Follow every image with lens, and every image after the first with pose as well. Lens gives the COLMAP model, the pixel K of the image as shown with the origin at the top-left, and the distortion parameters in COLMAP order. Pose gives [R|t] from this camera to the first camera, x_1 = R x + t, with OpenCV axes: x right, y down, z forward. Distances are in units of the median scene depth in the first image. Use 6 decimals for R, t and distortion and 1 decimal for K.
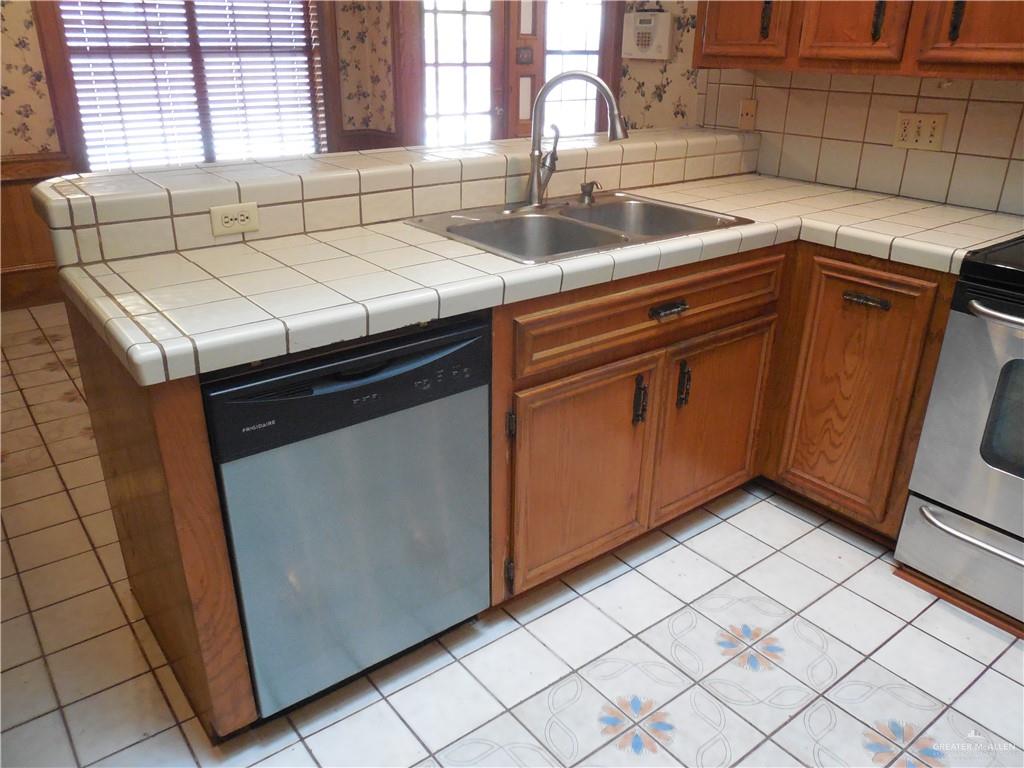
lens RADIAL K [[792.3, 0, 515.3], [0, 792.3, 390.8], [0, 0, 1]] dist [-0.061879, 0.046704]
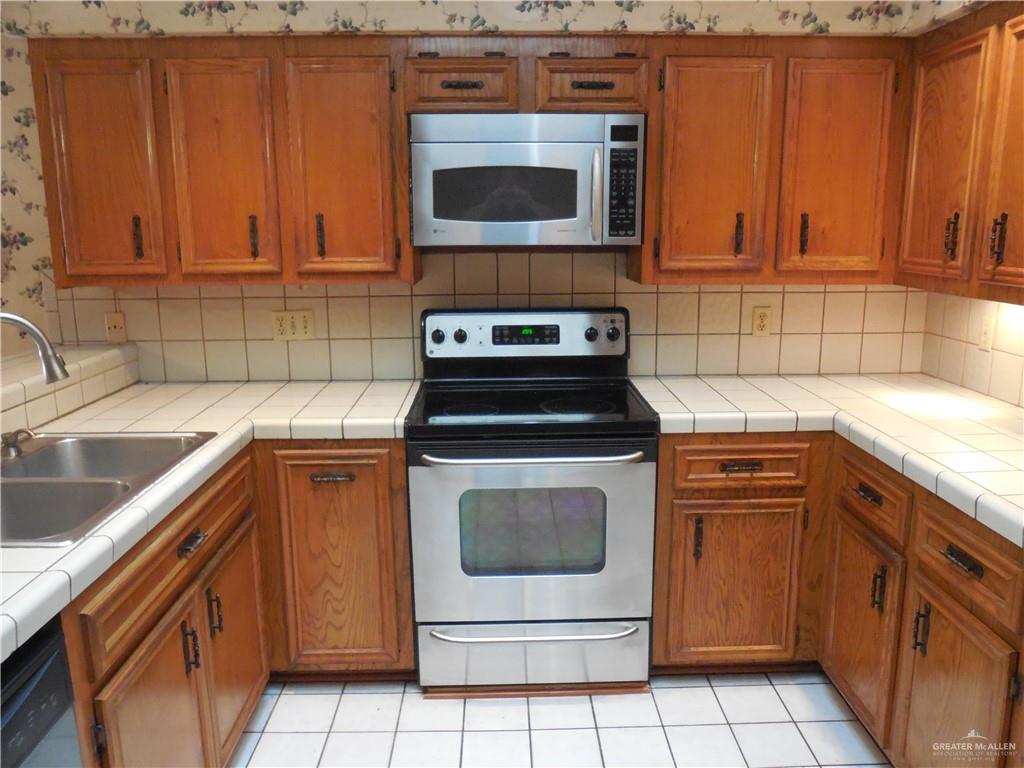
lens RADIAL K [[792.3, 0, 511.2], [0, 792.3, 387.0], [0, 0, 1]] dist [-0.061879, 0.046704]
pose [[0.600896, -0.173385, 0.780296, -0.246432], [0.334335, 0.941214, -0.048326, -0.092906], [-0.726047, 0.289919, 0.623541, 0.069009]]
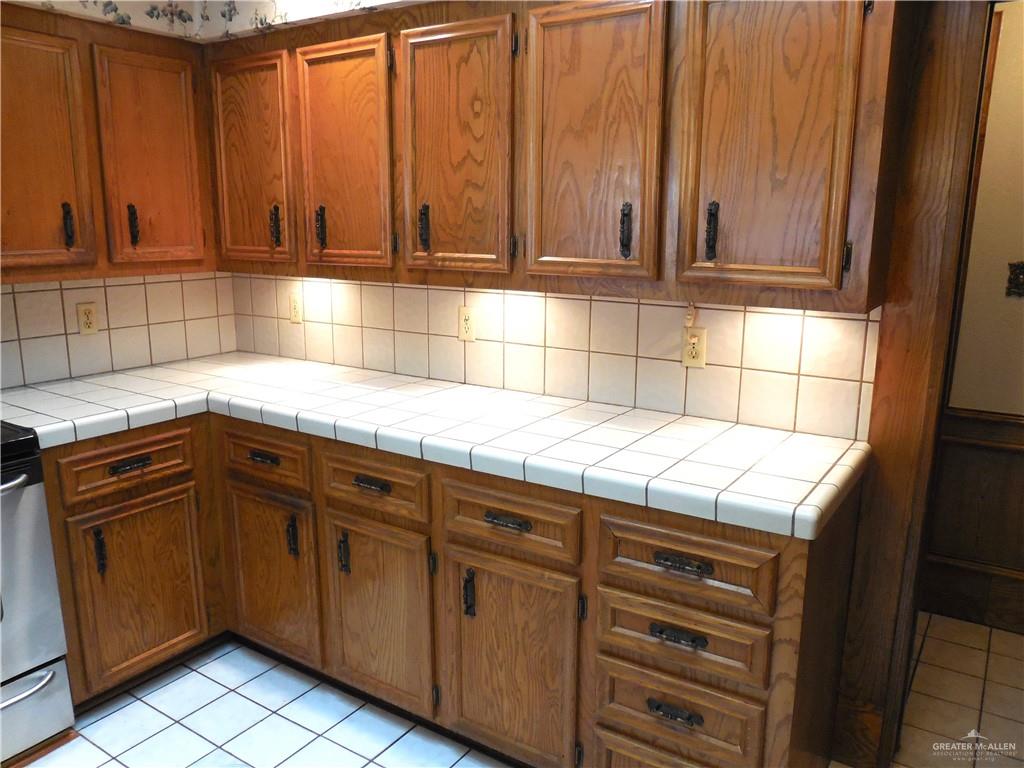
lens RADIAL K [[792.3, 0, 517.3], [0, 792.3, 386.0], [0, 0, 1]] dist [-0.061879, 0.046704]
pose [[-0.320191, -0.204518, 0.925013, -0.338273], [0.376090, 0.868738, 0.322259, -0.170176], [-0.869502, 0.451073, -0.201245, 0.259980]]
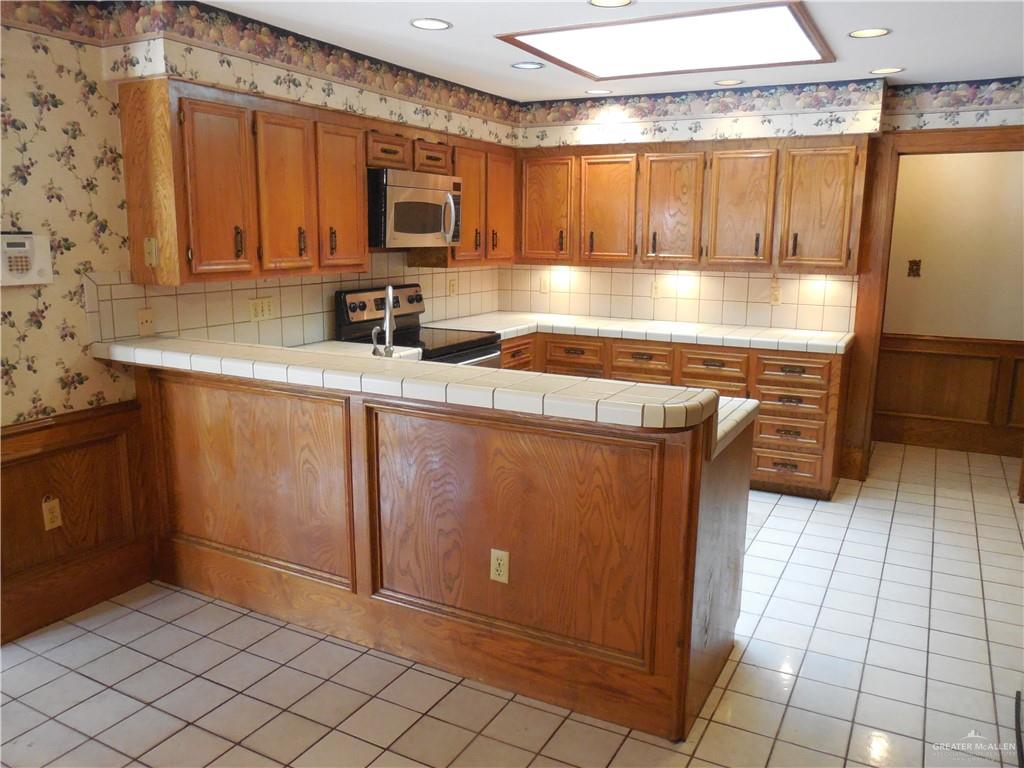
lens RADIAL K [[792.3, 0, 507.7], [0, 792.3, 385.8], [0, 0, 1]] dist [-0.061879, 0.046704]
pose [[-0.397002, -0.183342, 0.899319, -1.244955], [0.363260, 0.868446, 0.337408, -0.622717], [-0.842871, 0.460639, -0.278174, 1.237076]]
